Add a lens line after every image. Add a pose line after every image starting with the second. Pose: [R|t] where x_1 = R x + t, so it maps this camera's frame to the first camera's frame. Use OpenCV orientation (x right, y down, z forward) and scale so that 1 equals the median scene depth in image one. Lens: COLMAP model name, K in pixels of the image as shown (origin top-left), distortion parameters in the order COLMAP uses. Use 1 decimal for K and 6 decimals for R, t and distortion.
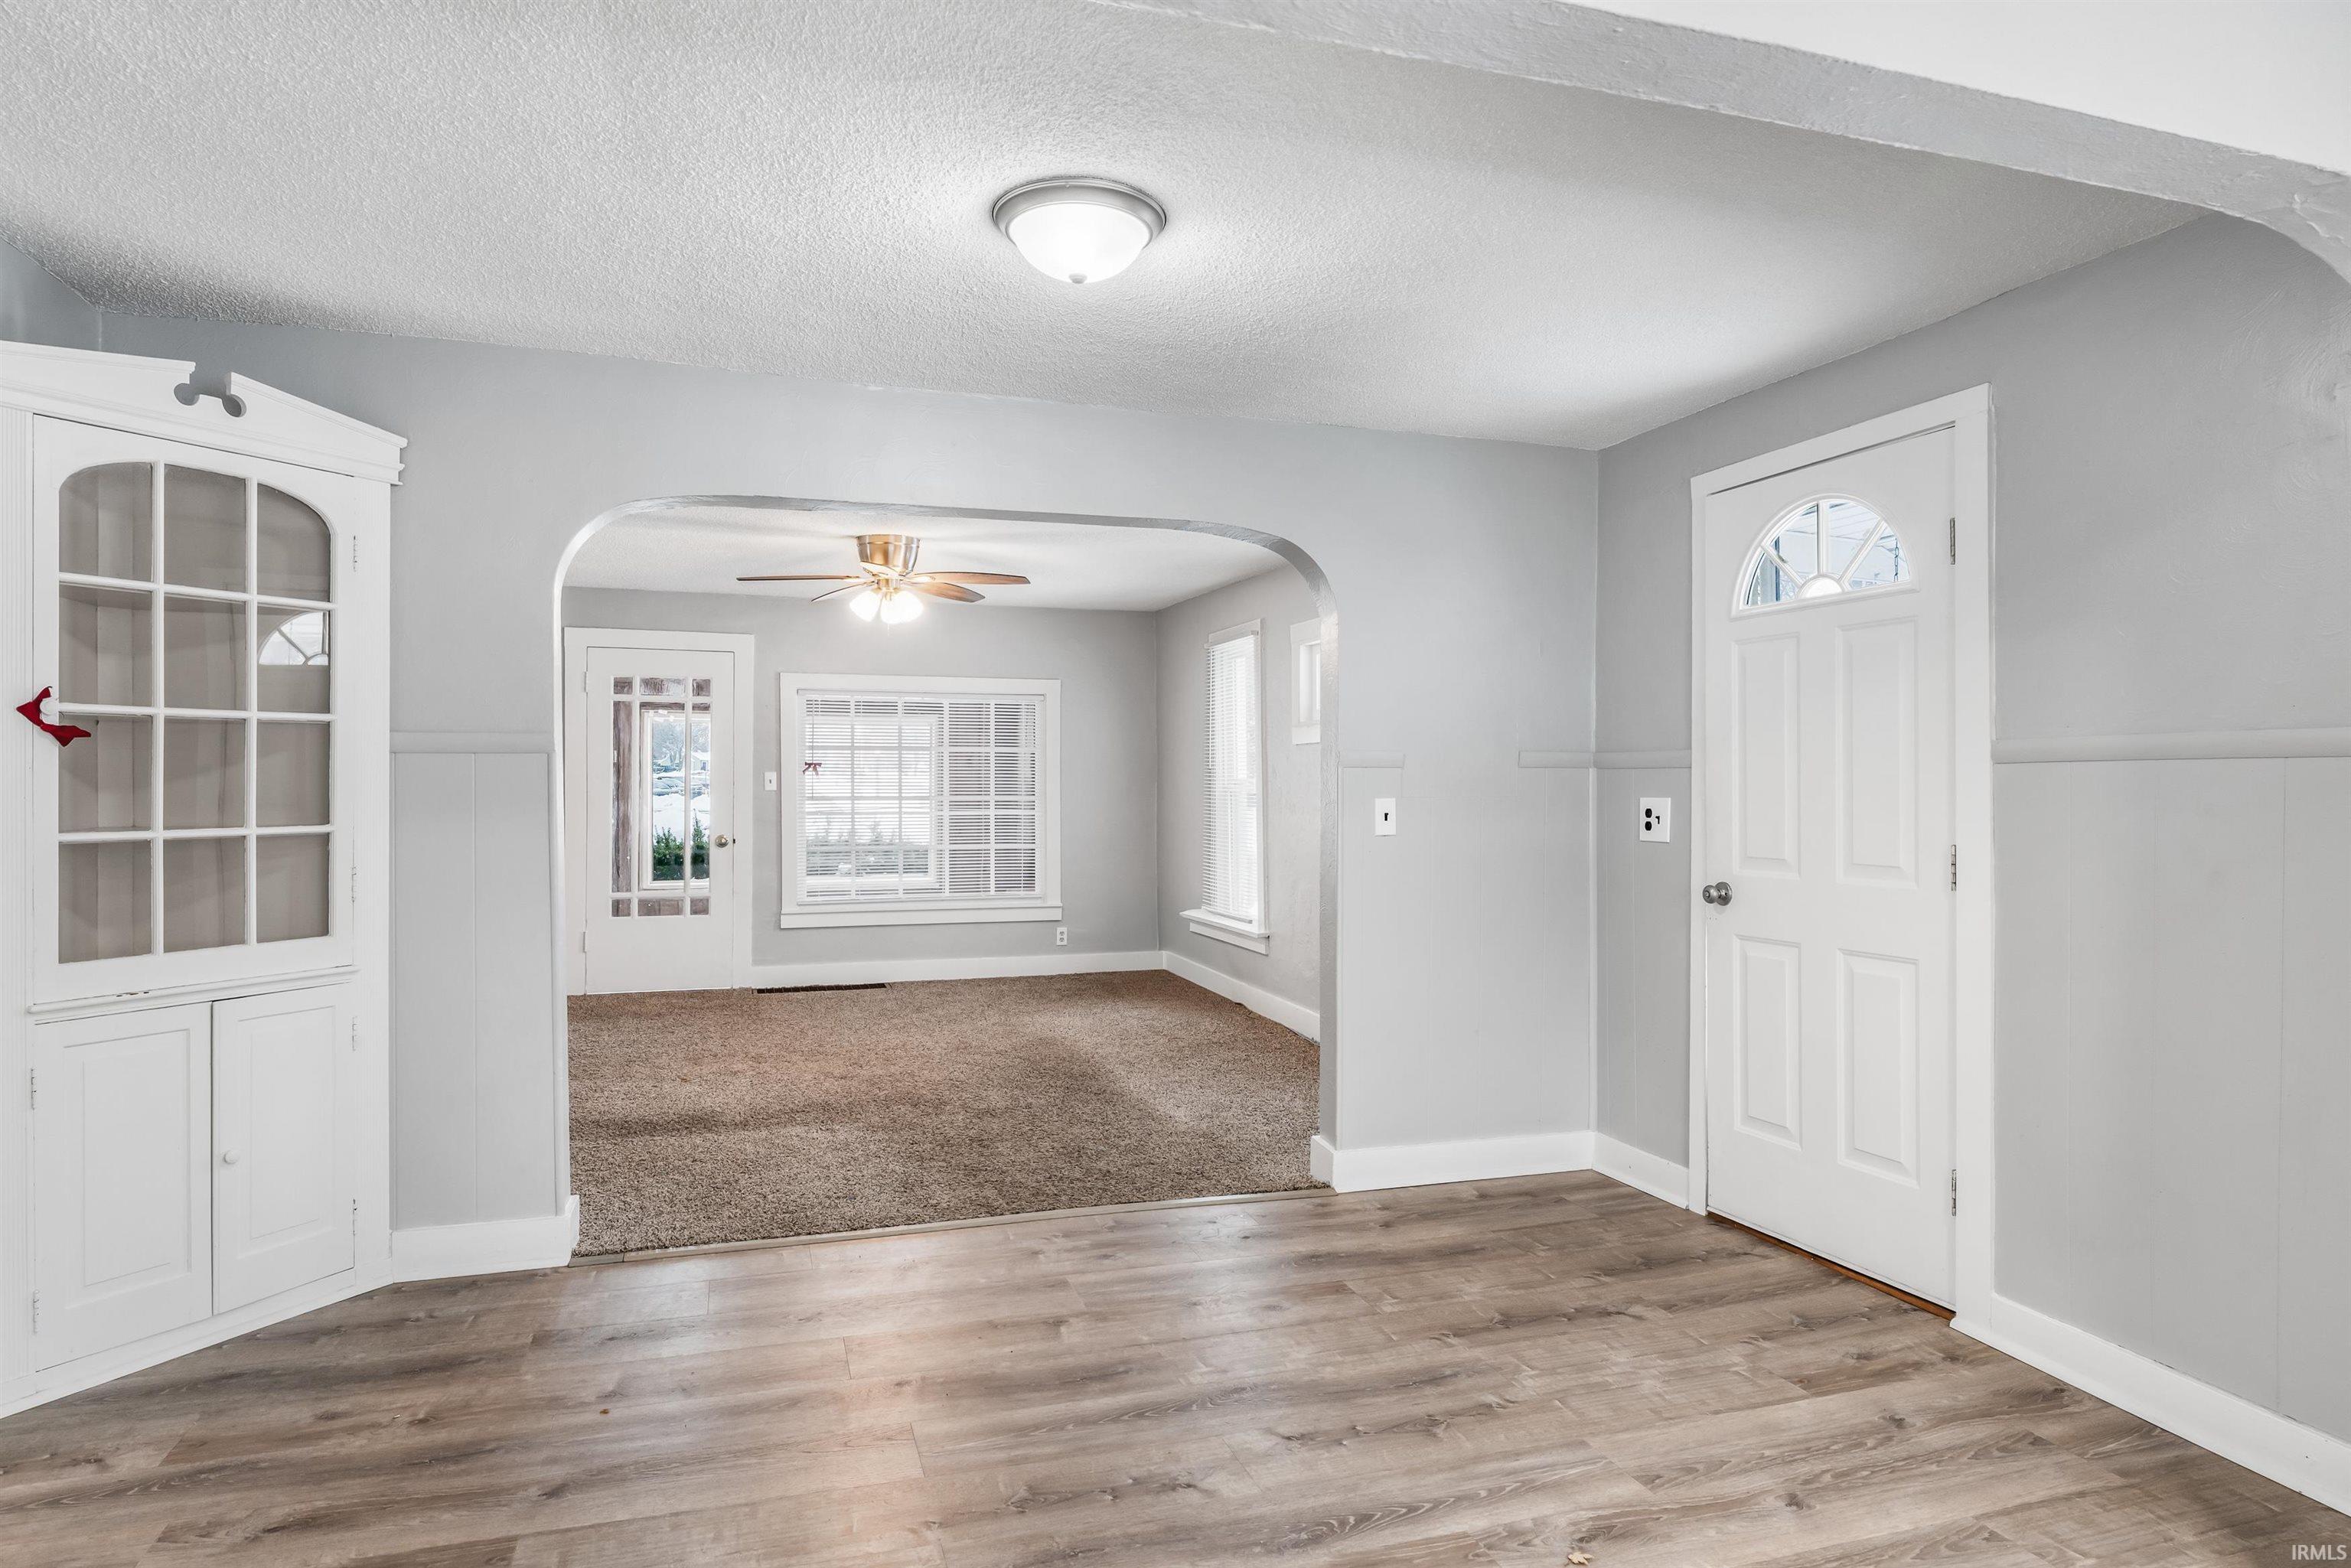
lens RADIAL K [[1343.4, 0, 1167.3], [0, 1343.4, 783.9], [0, 0, 1]] dist [0.000317, 0.000895]
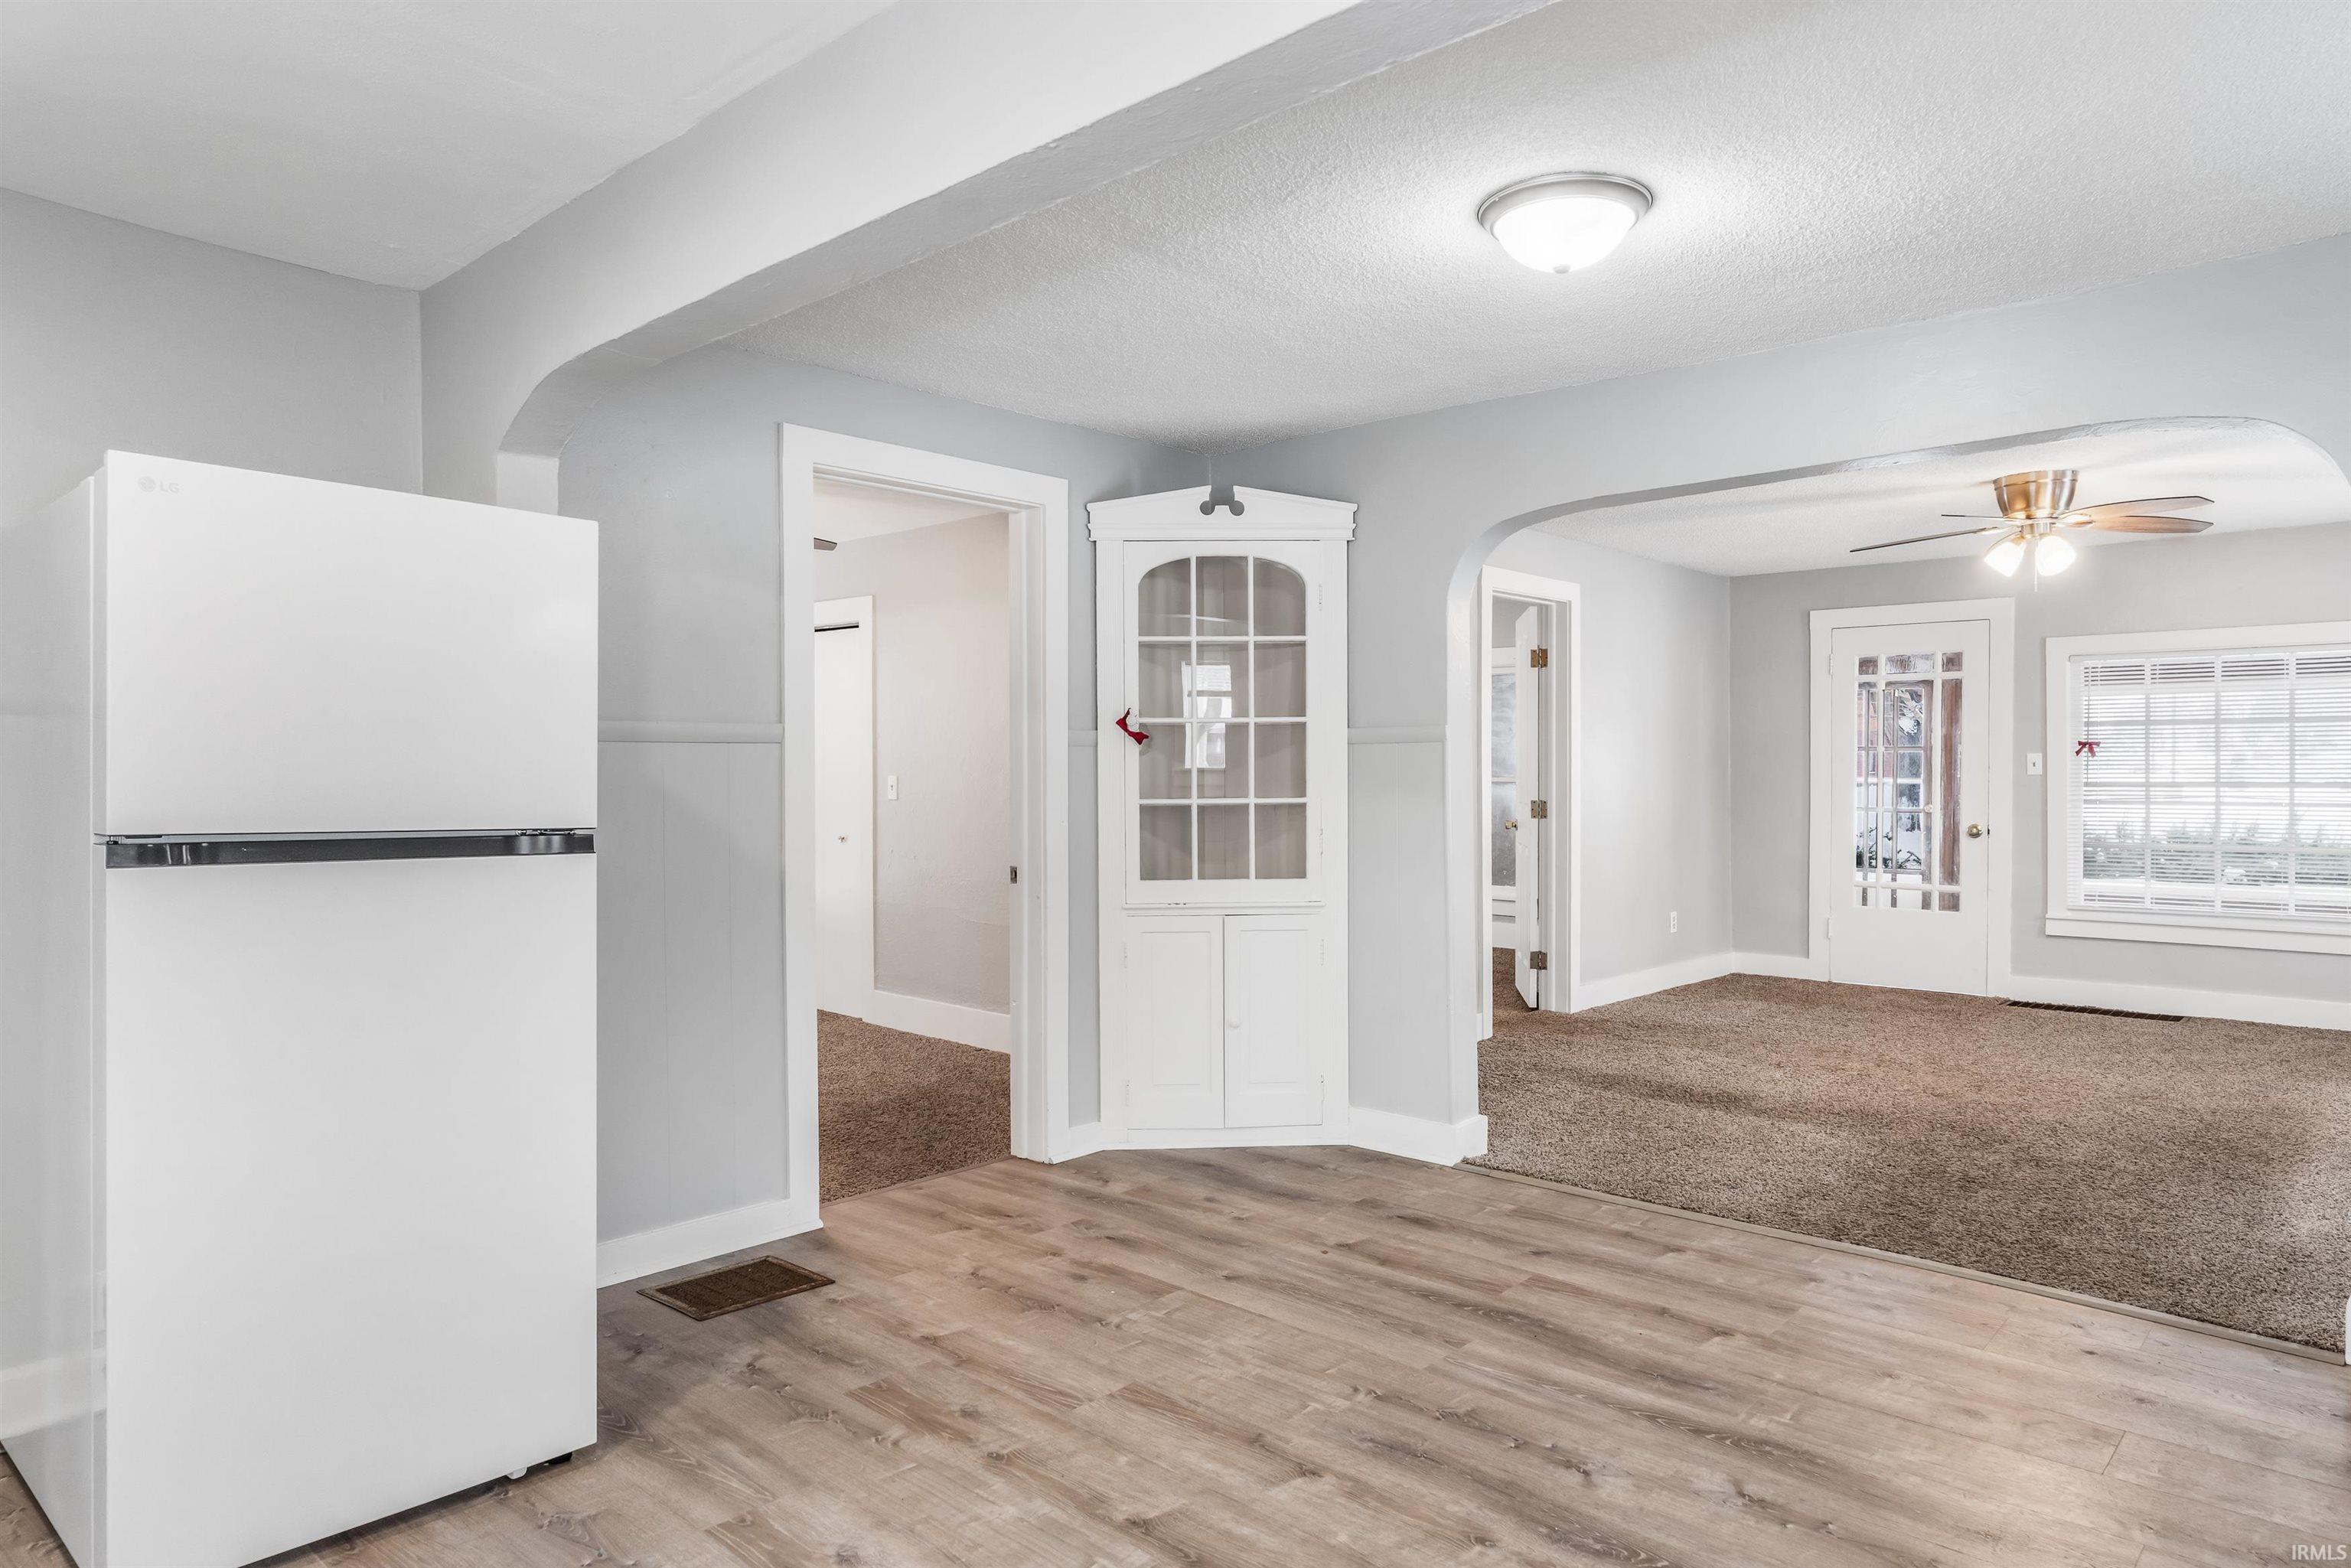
lens RADIAL K [[1442.7, 0, 1206.6], [0, 1442.7, 780.3], [0, 0, 1]] dist [0.001572, 0.001198]
pose [[0.504132, 0.003495, -0.863620, 0.459752], [0.002812, 0.999980, 0.005689, 0.003163], [0.863622, -0.005297, 0.504112, 0.130650]]
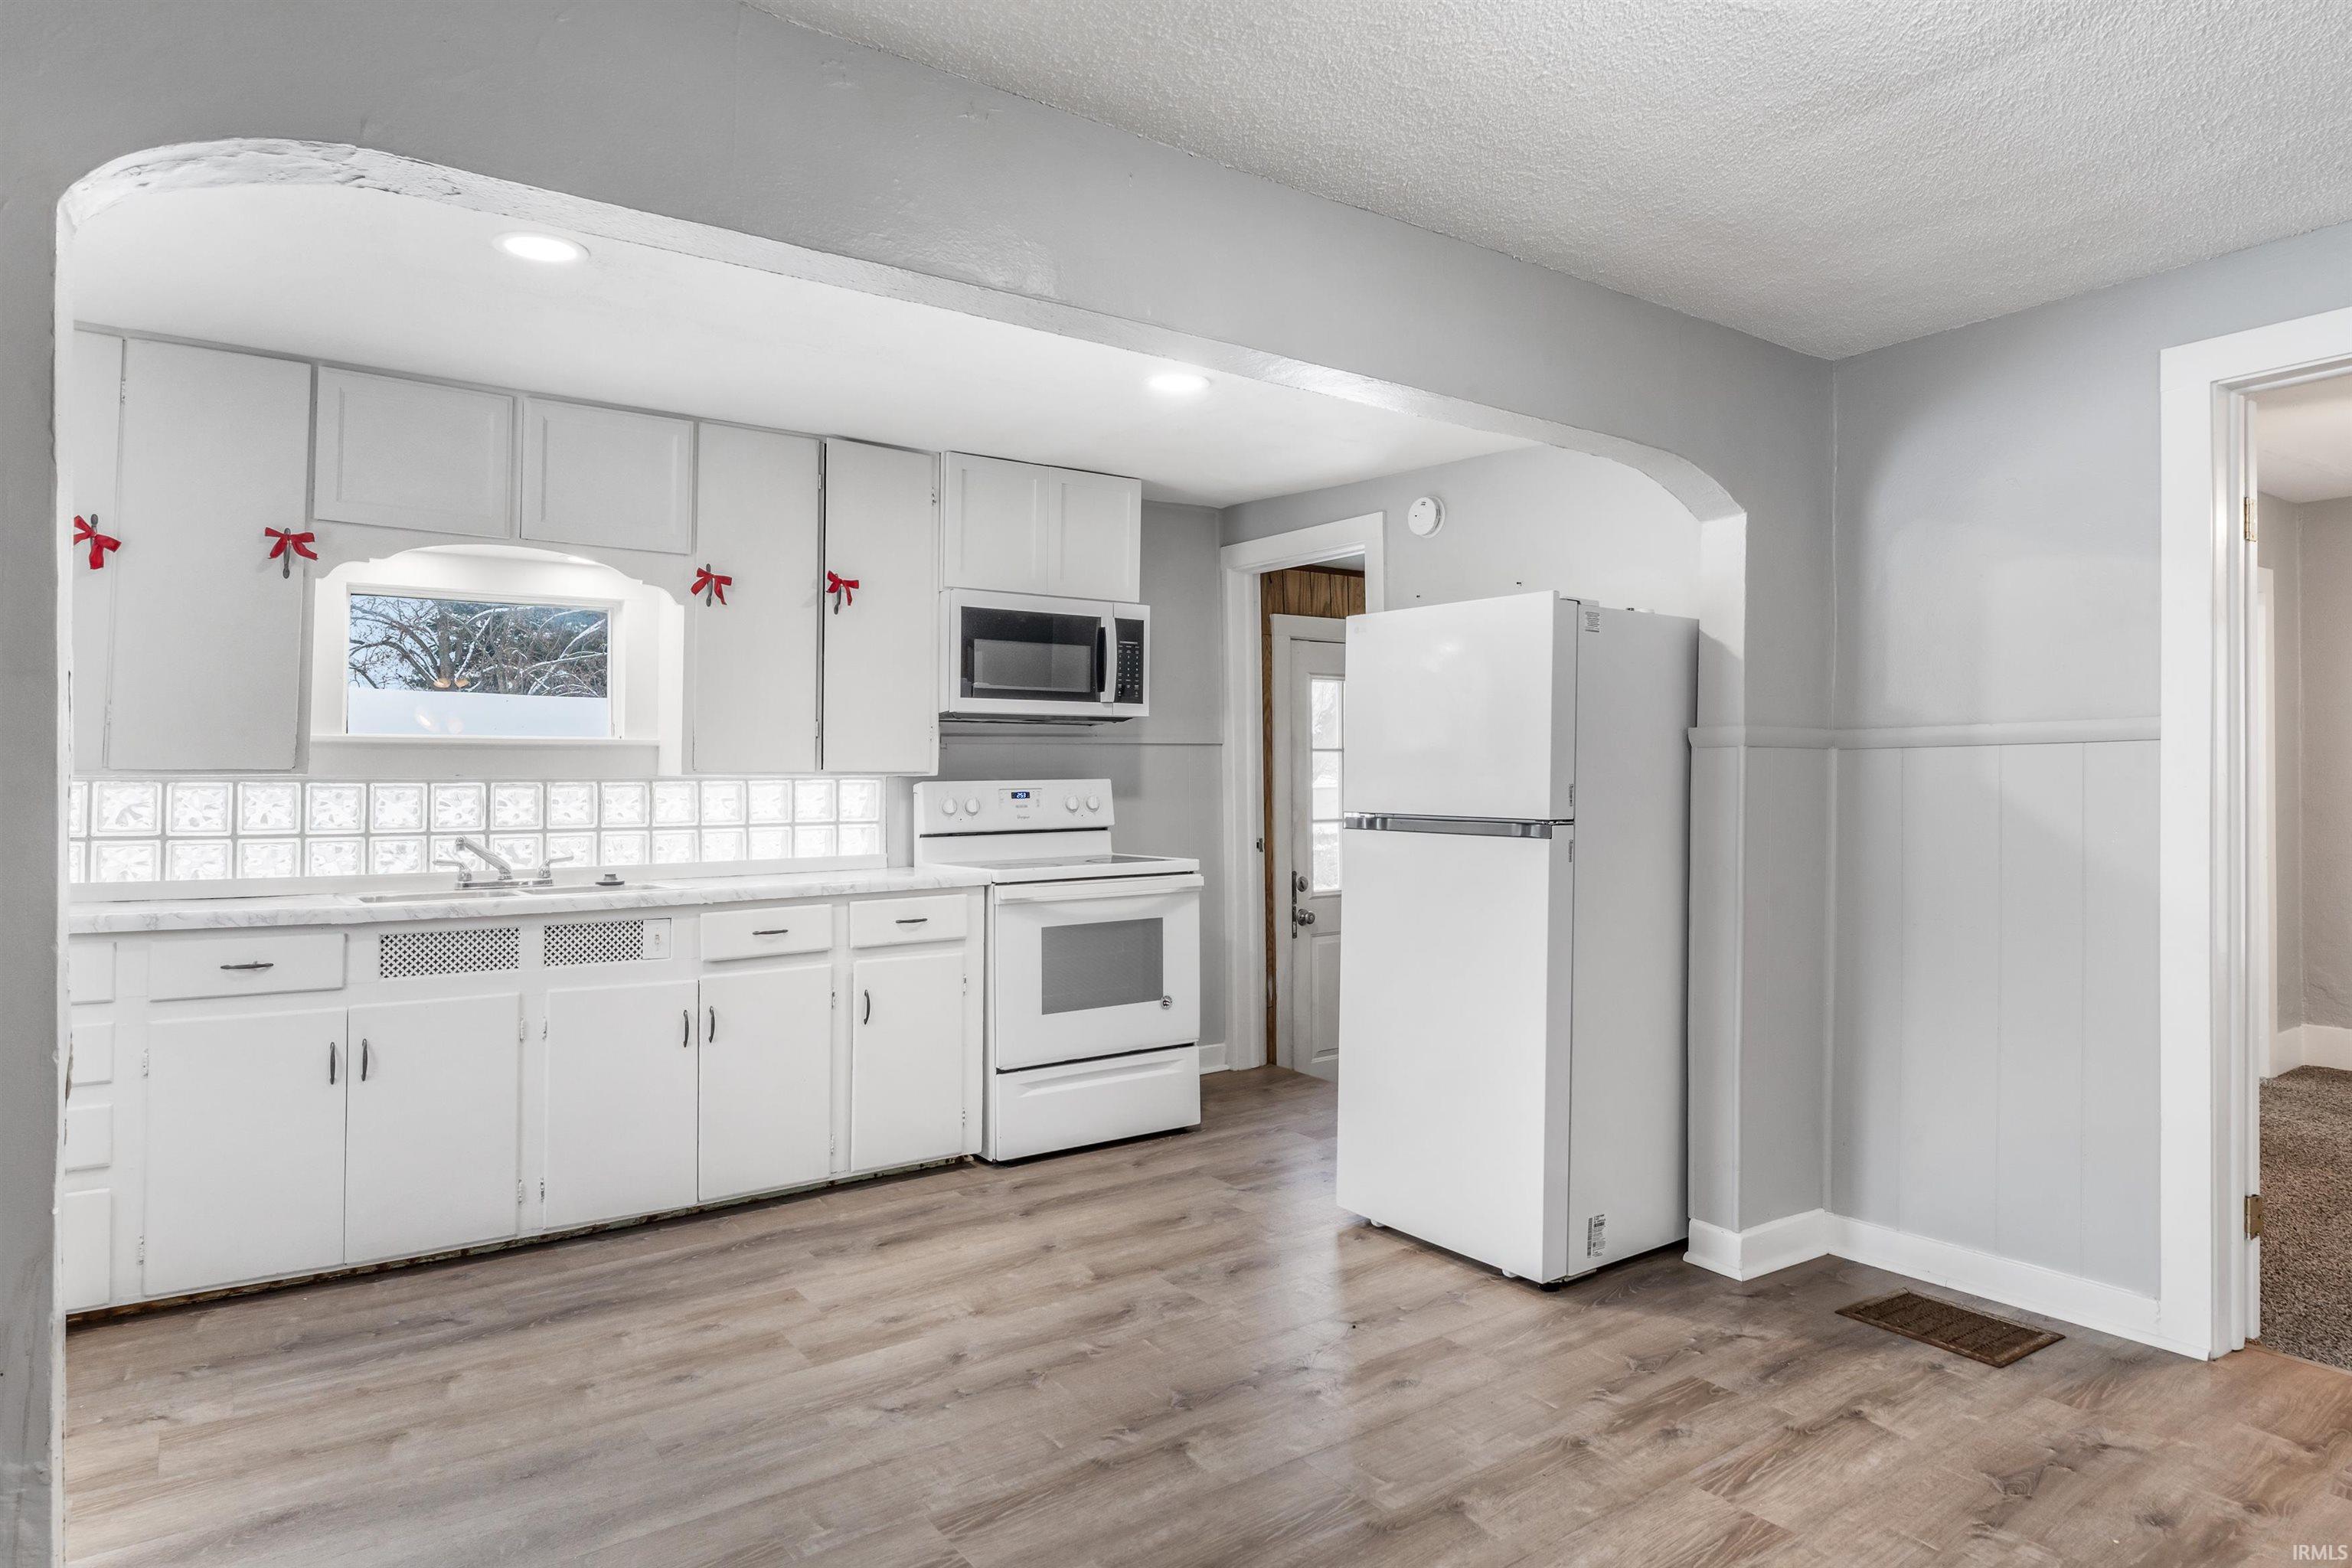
lens RADIAL K [[1356.2, 0, 1131.5], [0, 1356.2, 748.4], [0, 0, 1]] dist [-0.002032, 0.000010]
pose [[-0.958760, -0.005682, -0.284160, 0.235681], [0.002942, 0.999548, -0.029916, 0.010307], [0.284202, -0.029518, -0.958310, 0.889974]]
